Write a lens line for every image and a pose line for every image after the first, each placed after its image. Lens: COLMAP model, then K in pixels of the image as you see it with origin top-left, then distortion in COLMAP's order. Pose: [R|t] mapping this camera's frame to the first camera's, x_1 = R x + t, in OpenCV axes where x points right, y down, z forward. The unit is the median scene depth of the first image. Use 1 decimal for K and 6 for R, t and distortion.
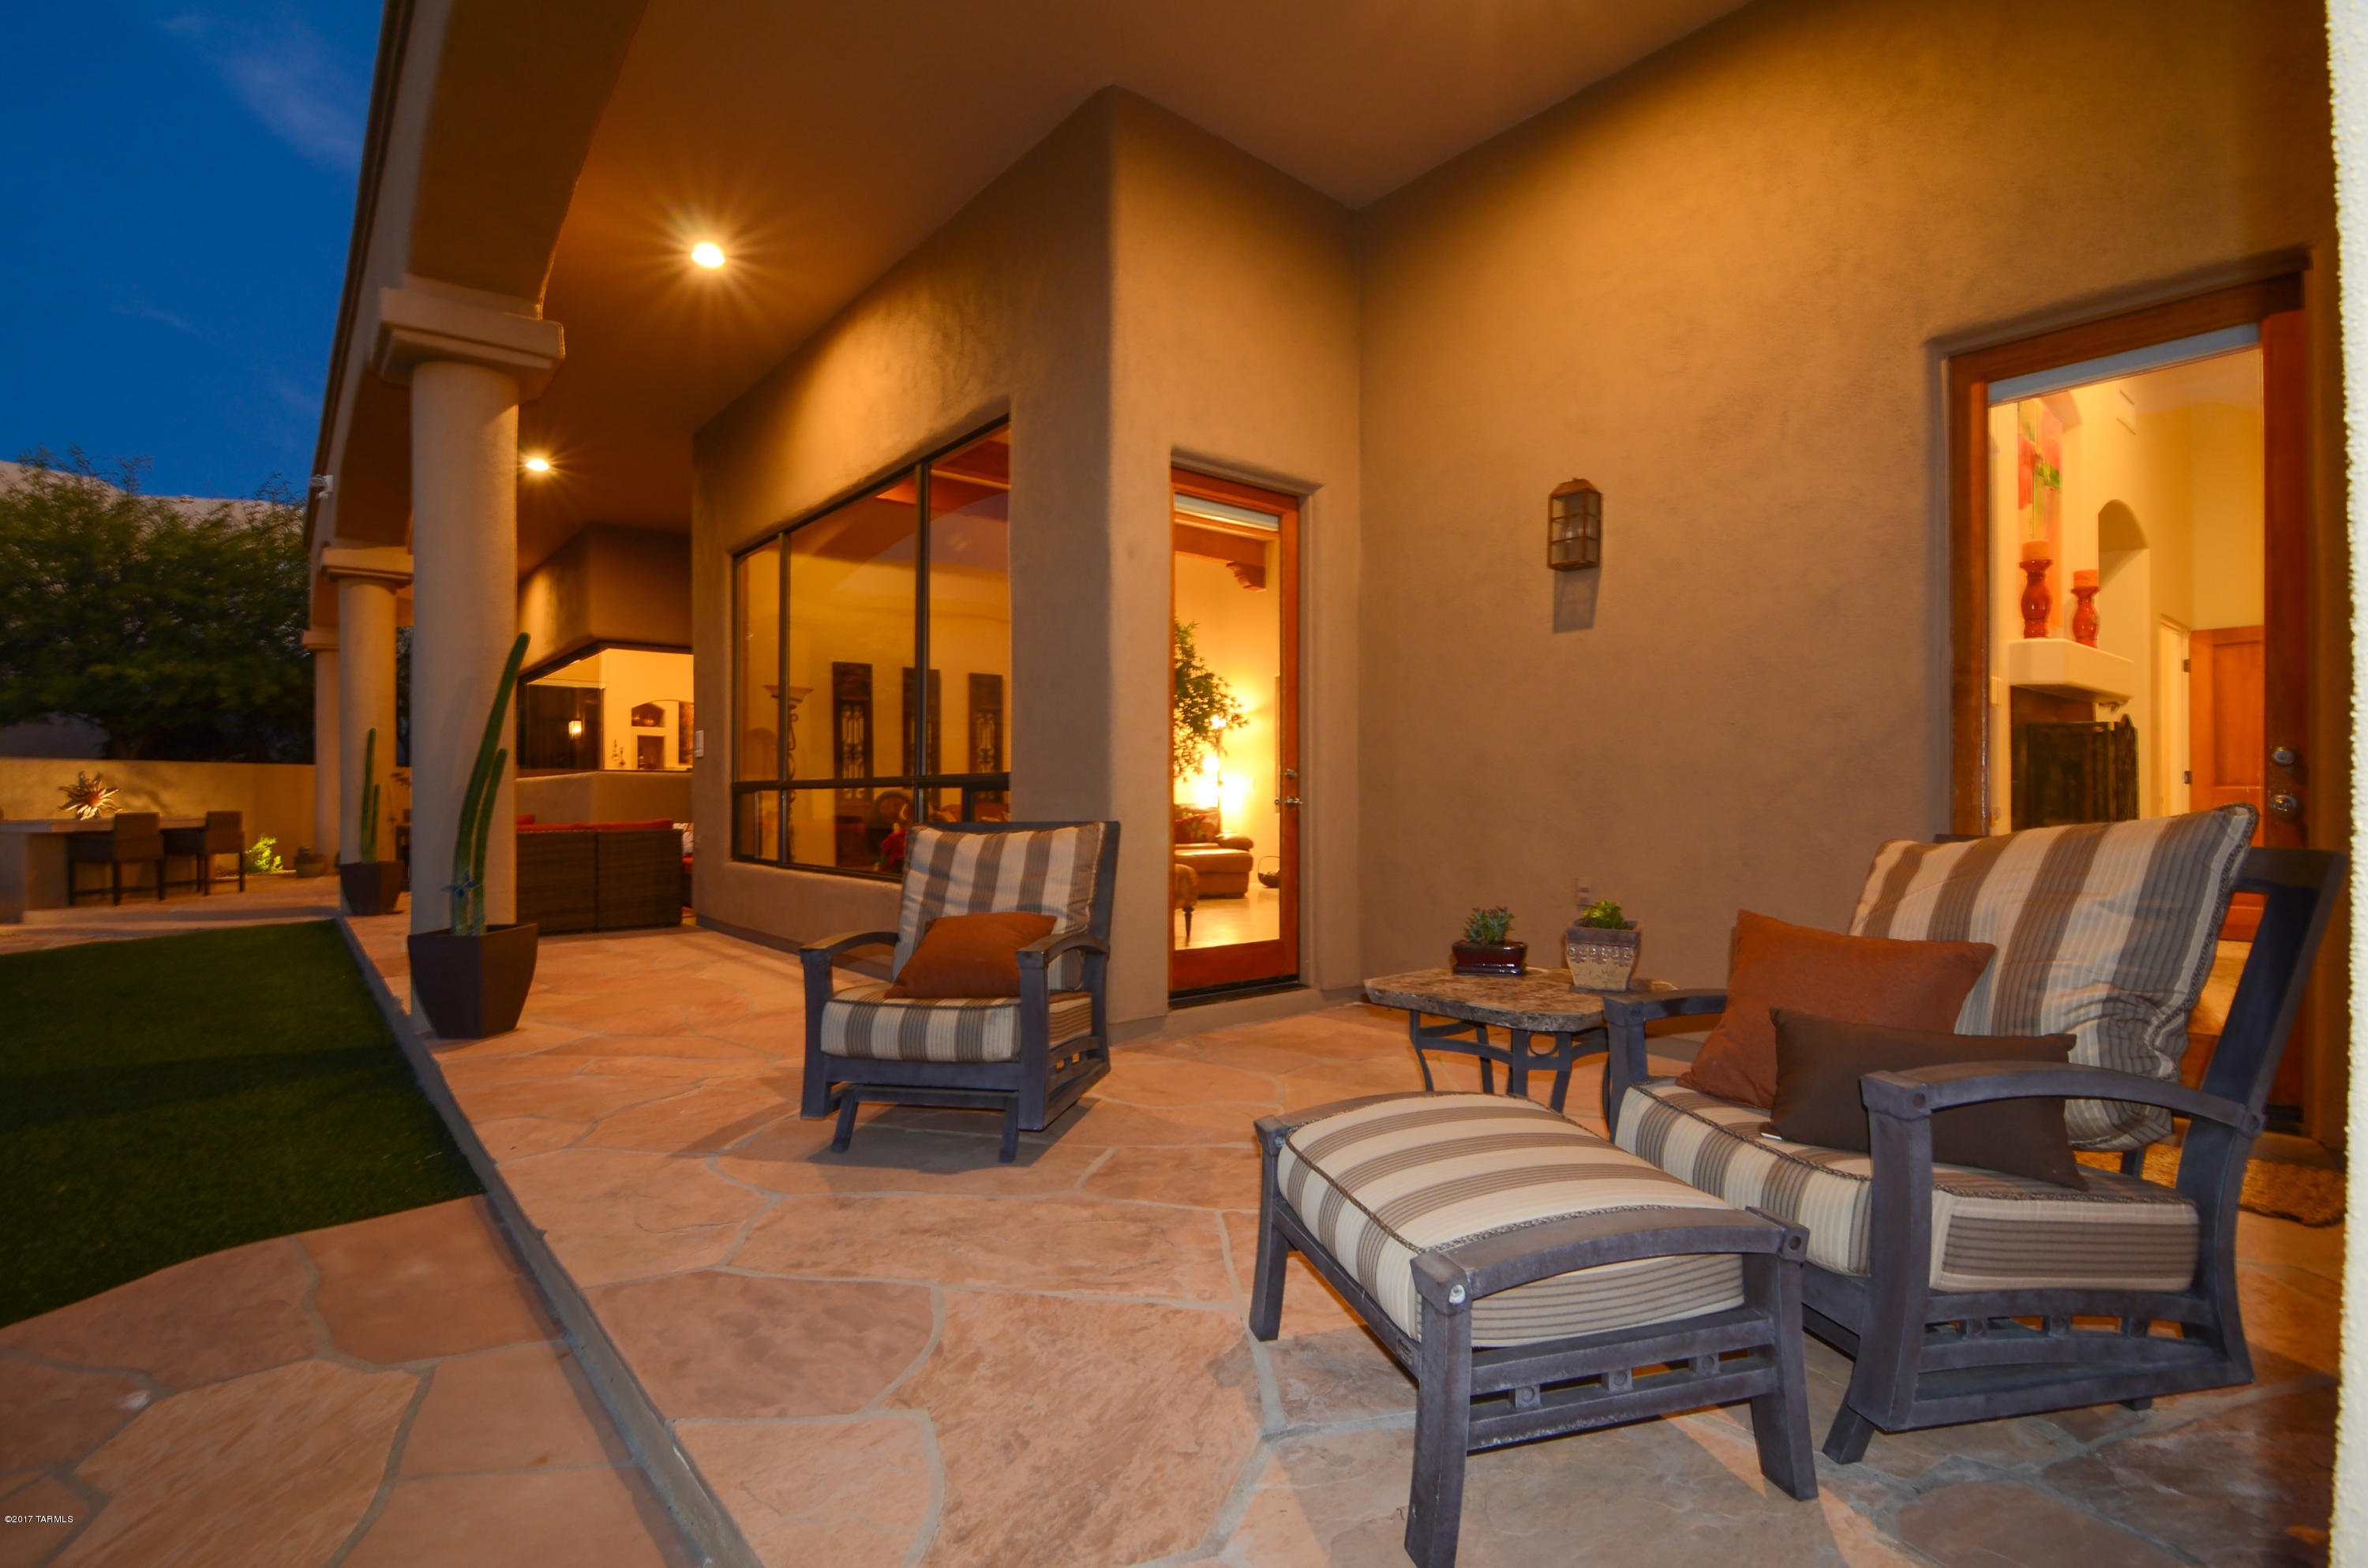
lens RADIAL K [[1135.5, 0, 1184.0], [0, 1135.5, 784.0], [0, 0, 1]] dist [-0.006919, -0.010005]
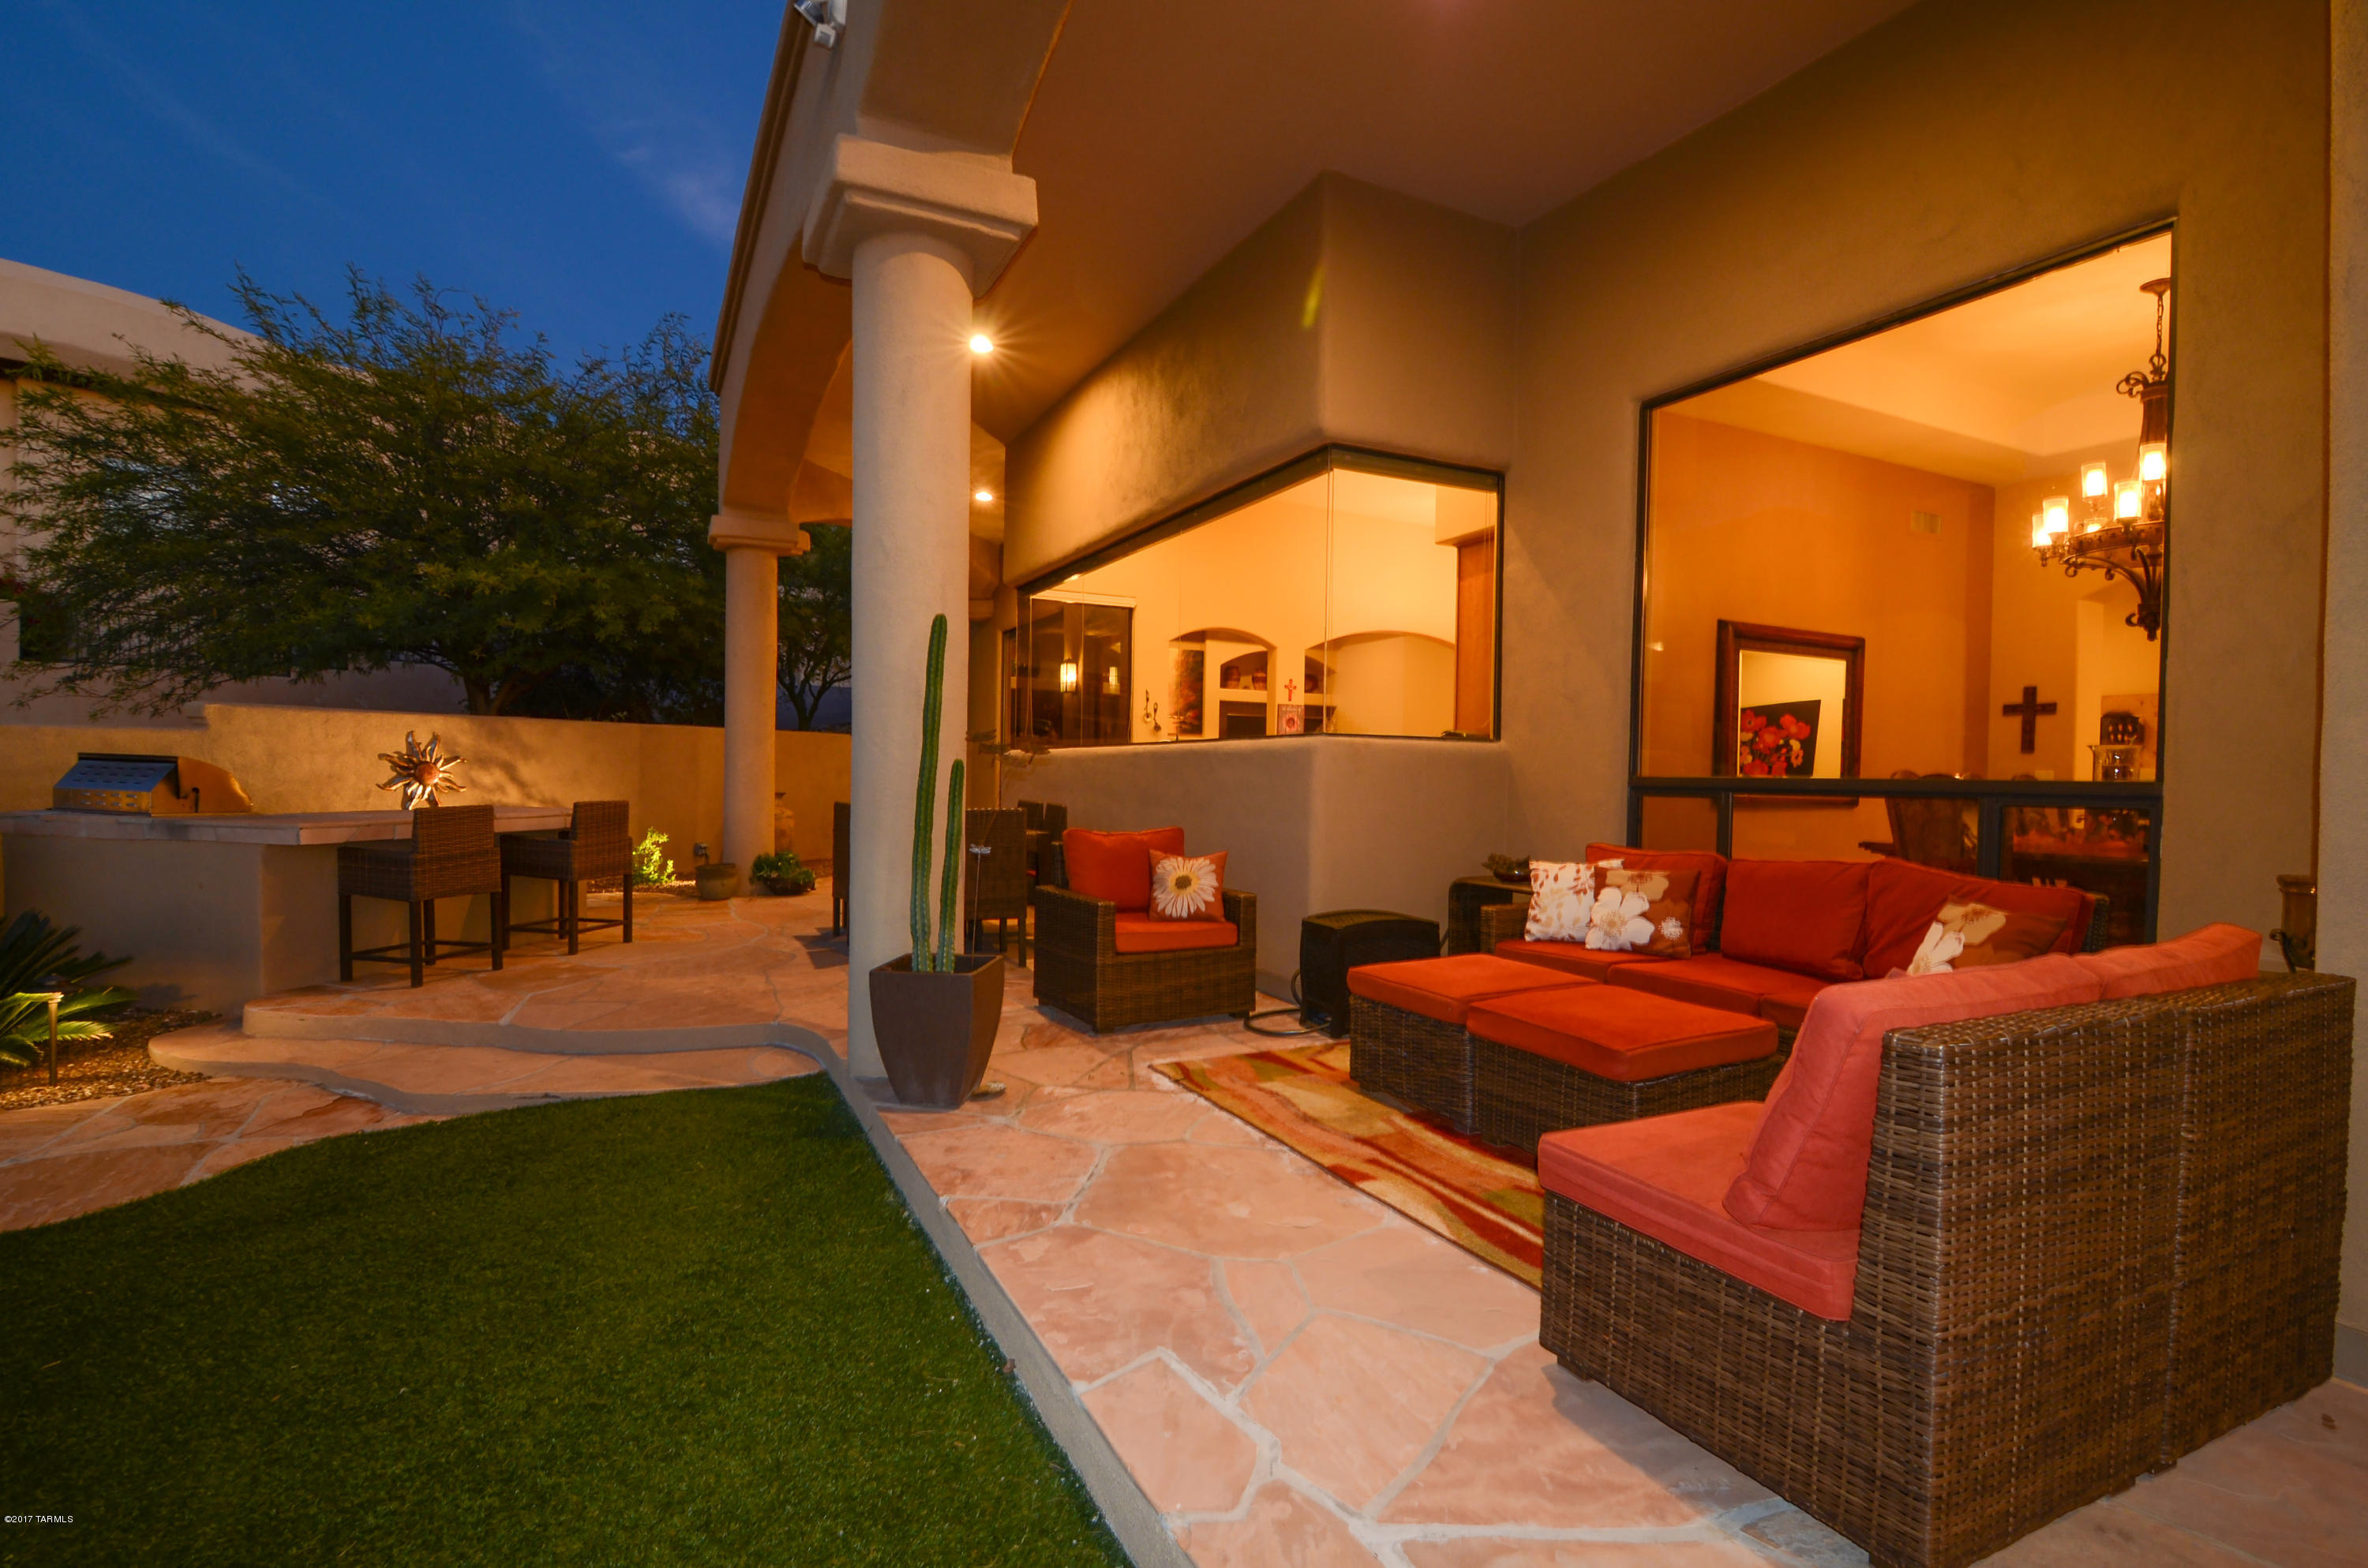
lens RADIAL K [[1135.5, 0, 1184.0], [0, 1135.5, 784.0], [0, 0, 1]] dist [-0.006919, -0.010005]
pose [[0.972921, 0.021495, -0.230137, -0.369448], [-0.017513, 0.999660, 0.019330, -0.000626], [0.230475, -0.014776, 0.972966, 0.432705]]
